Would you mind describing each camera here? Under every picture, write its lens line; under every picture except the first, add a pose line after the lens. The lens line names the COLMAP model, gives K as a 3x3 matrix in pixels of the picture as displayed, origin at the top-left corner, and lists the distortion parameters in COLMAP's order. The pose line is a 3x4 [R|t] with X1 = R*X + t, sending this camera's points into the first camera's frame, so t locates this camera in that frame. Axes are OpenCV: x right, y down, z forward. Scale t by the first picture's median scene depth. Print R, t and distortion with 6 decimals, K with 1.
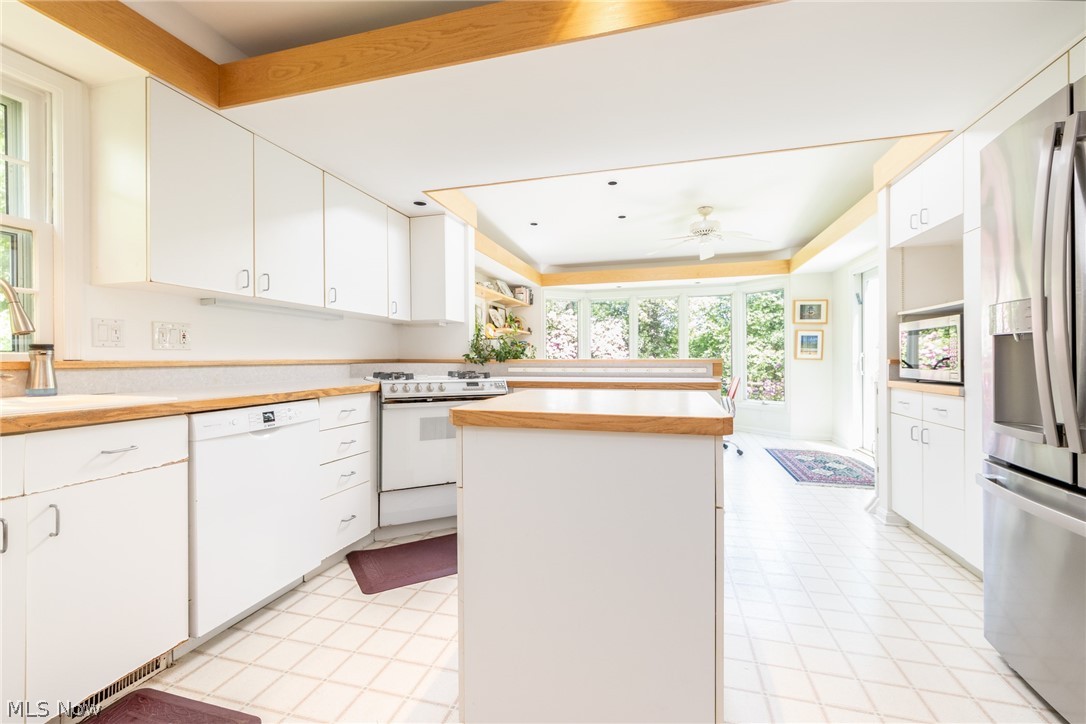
lens RADIAL K [[470.8, 0, 538.8], [0, 470.8, 358.7], [0, 0, 1]] dist [-0.004465, -0.002170]
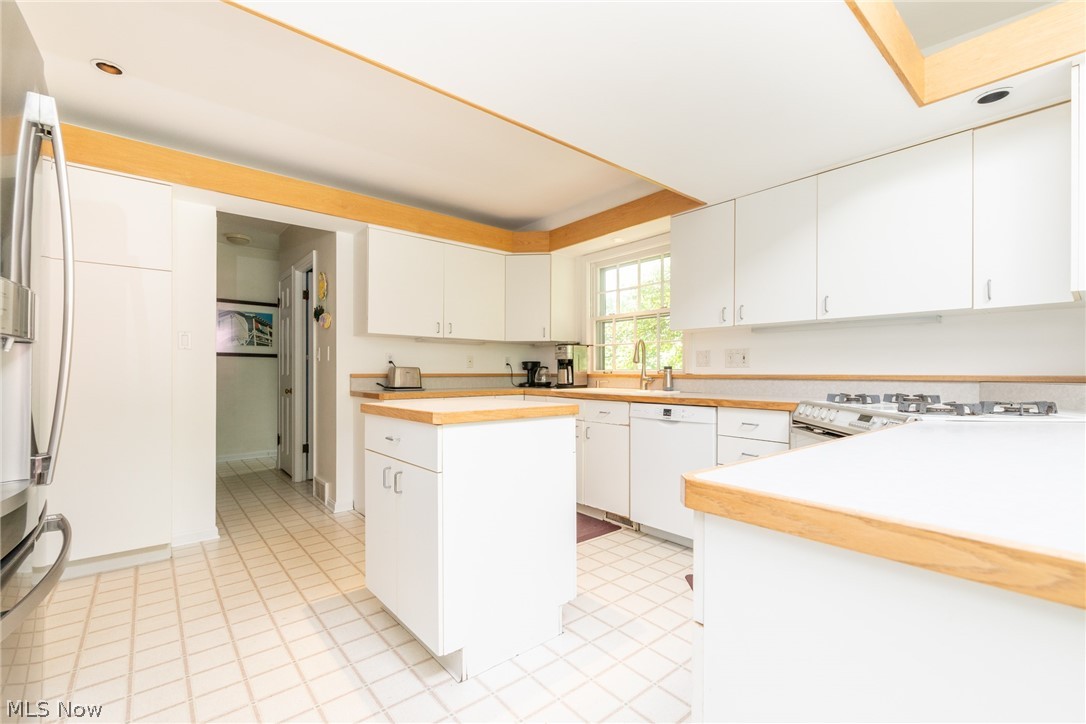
lens RADIAL K [[470.8, 0, 543.3], [0, 470.8, 368.1], [0, 0, 1]] dist [-0.004465, -0.002170]
pose [[-0.560413, -0.000308, -0.828213, 0.328228], [0.000468, 1.000000, -0.000688, -0.006280], [0.828213, -0.000773, -0.560413, 0.554616]]
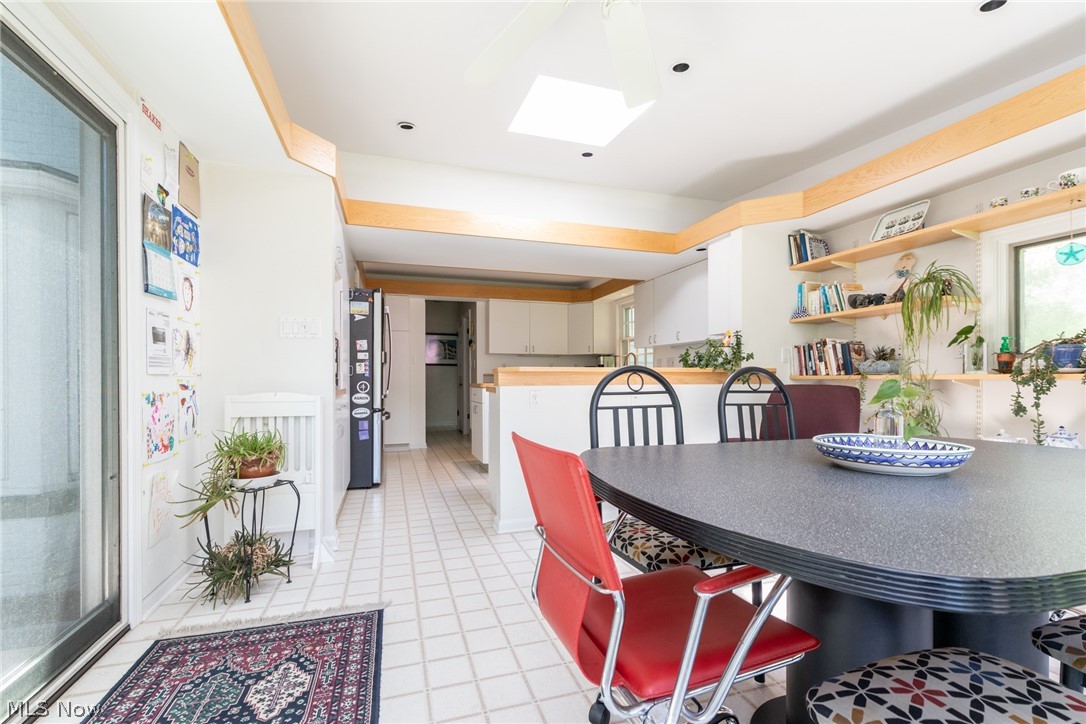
lens RADIAL K [[470.8, 0, 539.1], [0, 470.8, 371.3], [0, 0, 1]] dist [-0.004465, -0.002170]
pose [[-0.829198, -0.000899, -0.558954, 0.547372], [0.005881, 0.999929, -0.010332, 0.010289], [0.558924, -0.011855, -0.829134, 1.167043]]
